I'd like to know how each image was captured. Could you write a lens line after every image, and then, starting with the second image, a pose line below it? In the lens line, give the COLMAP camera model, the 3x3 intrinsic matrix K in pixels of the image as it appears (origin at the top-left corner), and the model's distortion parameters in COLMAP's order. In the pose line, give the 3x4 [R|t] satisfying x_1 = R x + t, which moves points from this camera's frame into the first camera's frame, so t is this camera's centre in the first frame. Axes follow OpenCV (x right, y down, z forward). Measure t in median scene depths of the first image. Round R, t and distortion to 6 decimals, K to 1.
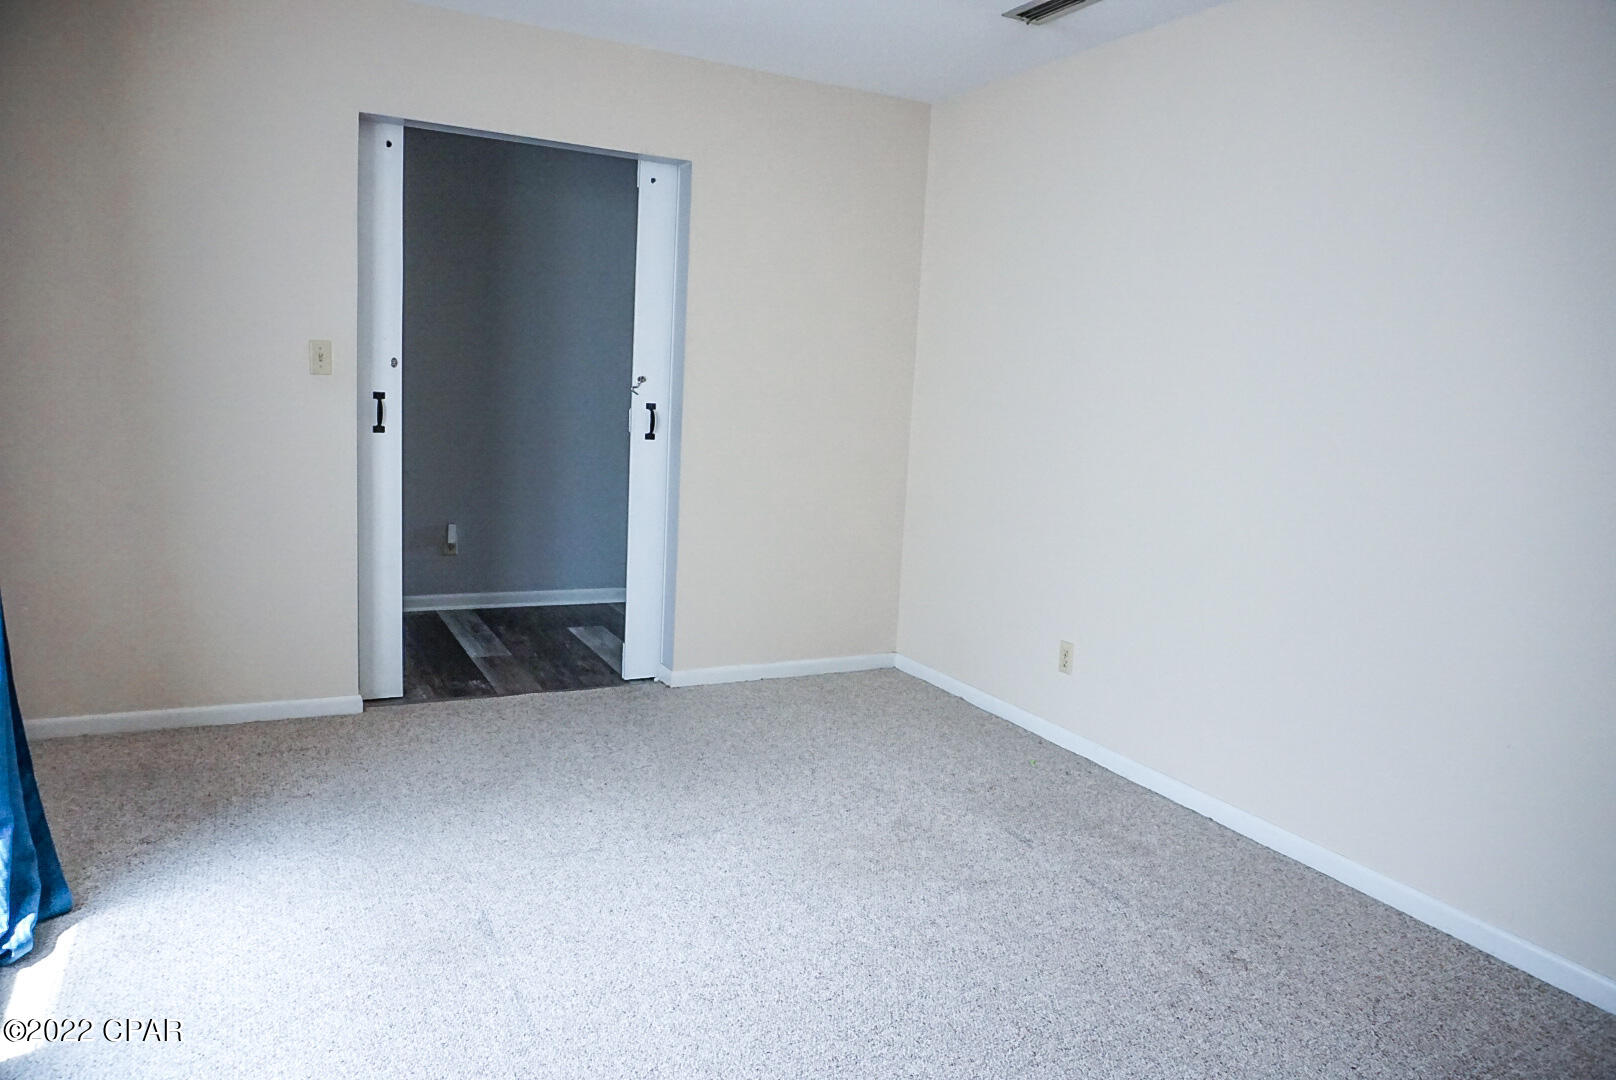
lens RADIAL K [[1085.4, 0, 807.0], [0, 1085.4, 539.5], [0, 0, 1]] dist [-0.012368, -0.004729]
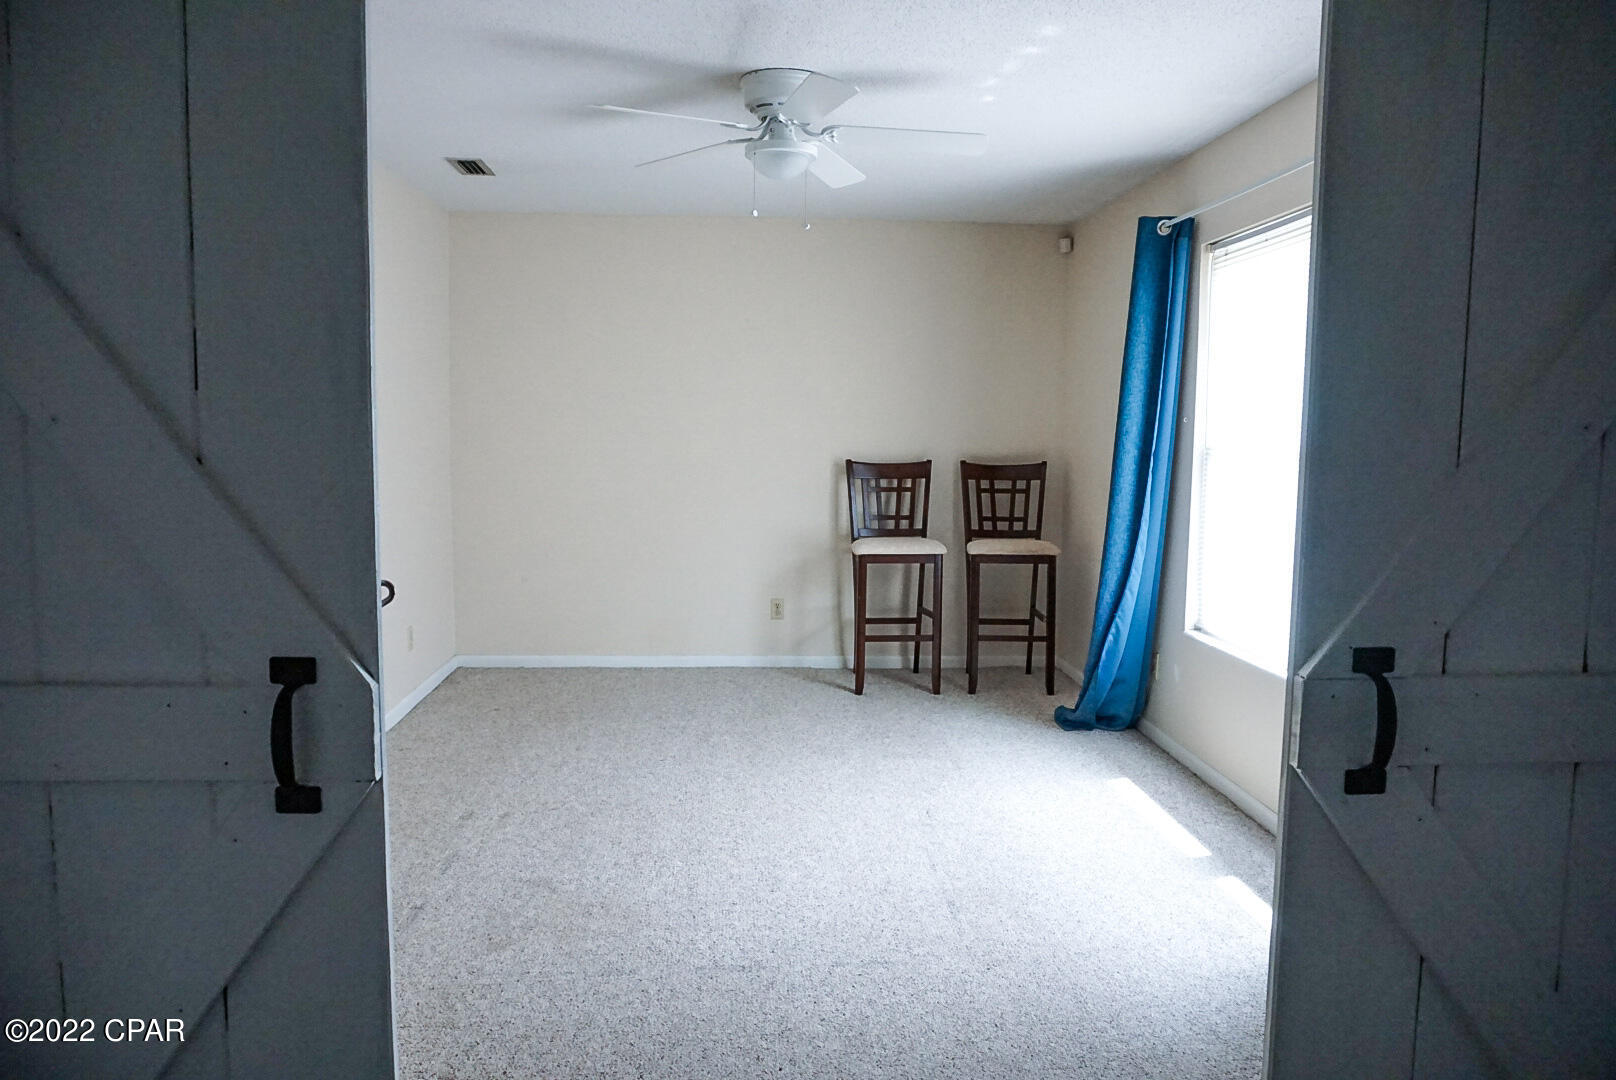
lens RADIAL K [[1085.4, 0, 808.0], [0, 1085.4, 540.4], [0, 0, 1]] dist [-0.012368, -0.004729]
pose [[-0.909939, -0.099021, 0.402749, -0.542867], [0.012303, 0.964209, 0.264859, -0.336011], [-0.414561, 0.245961, -0.876152, 1.850181]]
